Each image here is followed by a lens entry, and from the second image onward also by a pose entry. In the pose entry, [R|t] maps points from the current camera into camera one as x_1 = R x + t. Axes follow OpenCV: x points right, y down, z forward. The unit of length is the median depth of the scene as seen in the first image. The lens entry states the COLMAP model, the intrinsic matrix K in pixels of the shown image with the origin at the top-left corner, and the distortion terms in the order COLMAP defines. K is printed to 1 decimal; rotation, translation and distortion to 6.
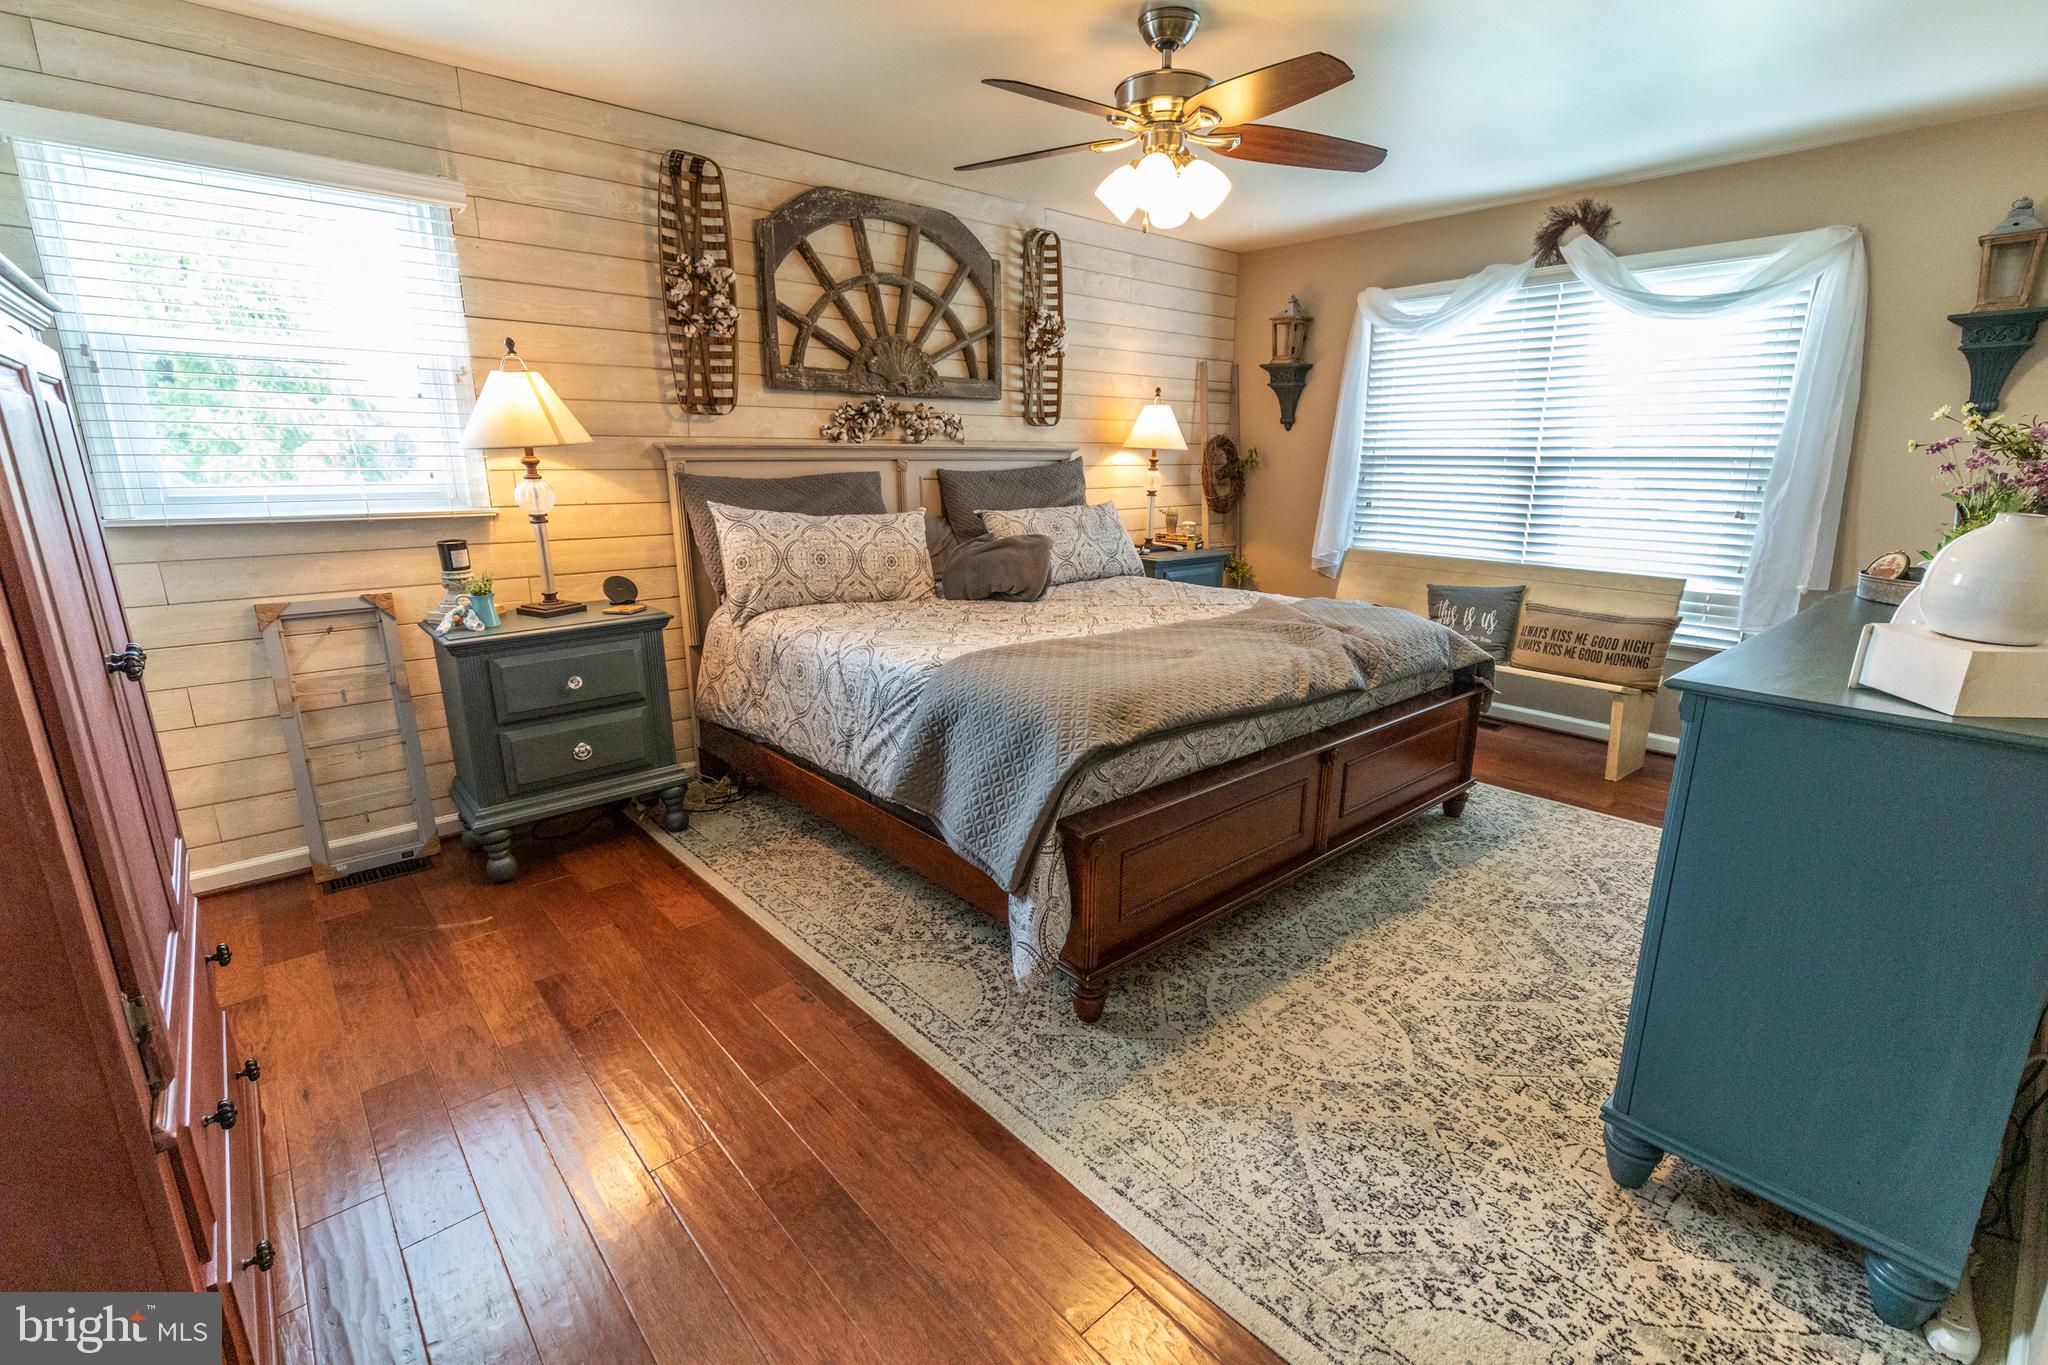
lens RADIAL K [[916.3, 0, 1042.2], [0, 916.3, 680.7], [0, 0, 1]] dist [0.003915, 0.000370]
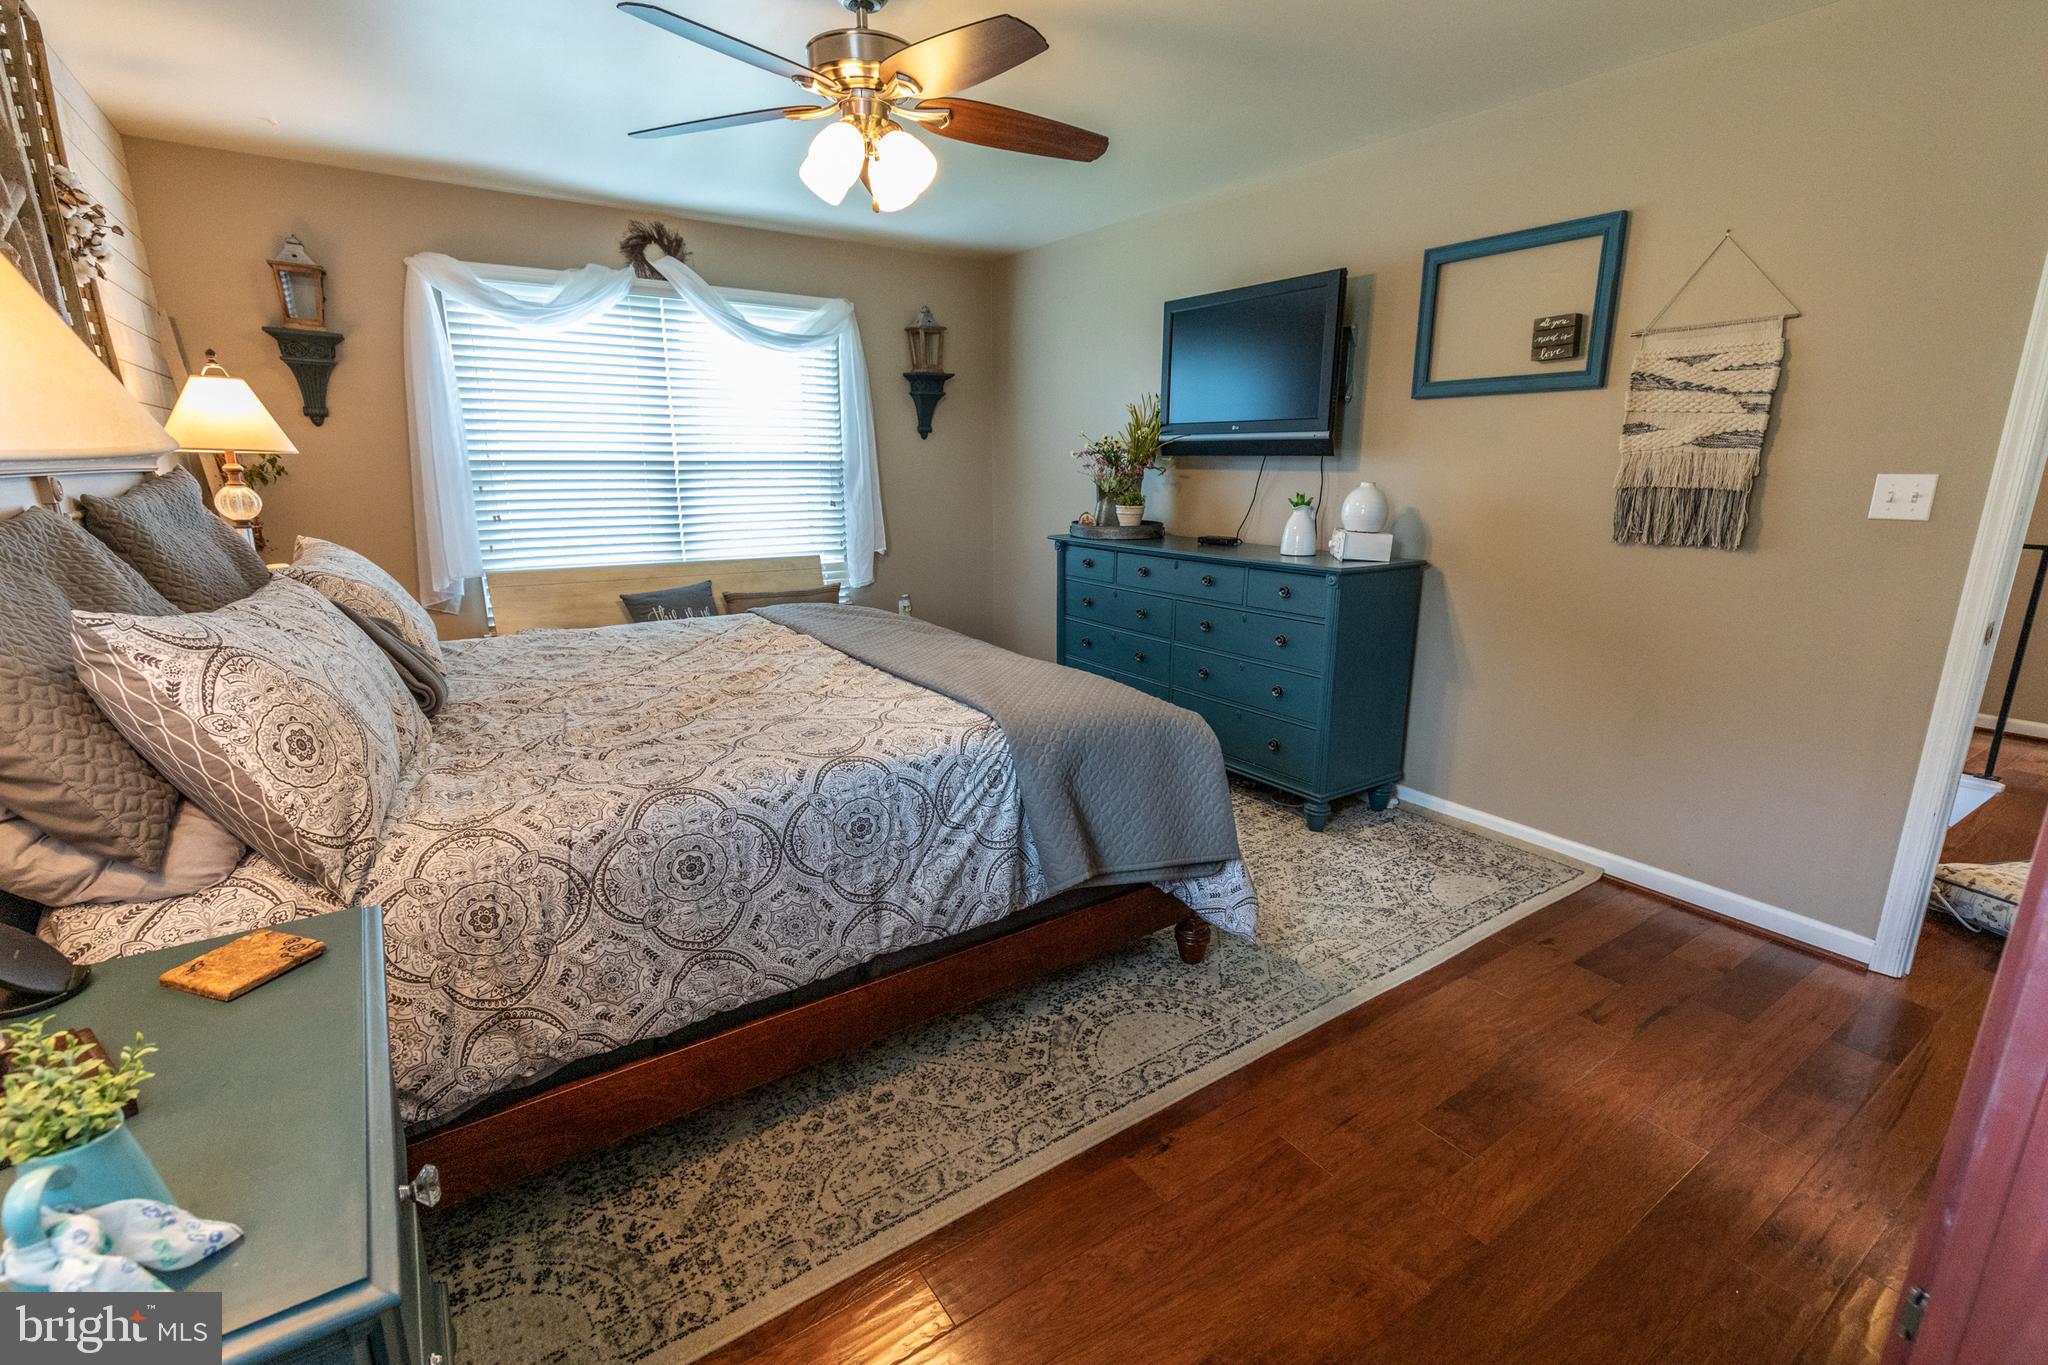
lens RADIAL K [[916.3, 0, 1037.6], [0, 916.3, 688.3], [0, 0, 1]] dist [0.003915, 0.000370]
pose [[0.121097, -0.243362, 0.962346, -0.527954], [0.239174, 0.948072, 0.209656, -0.124910], [-0.963396, 0.204780, 0.173015, 0.498891]]
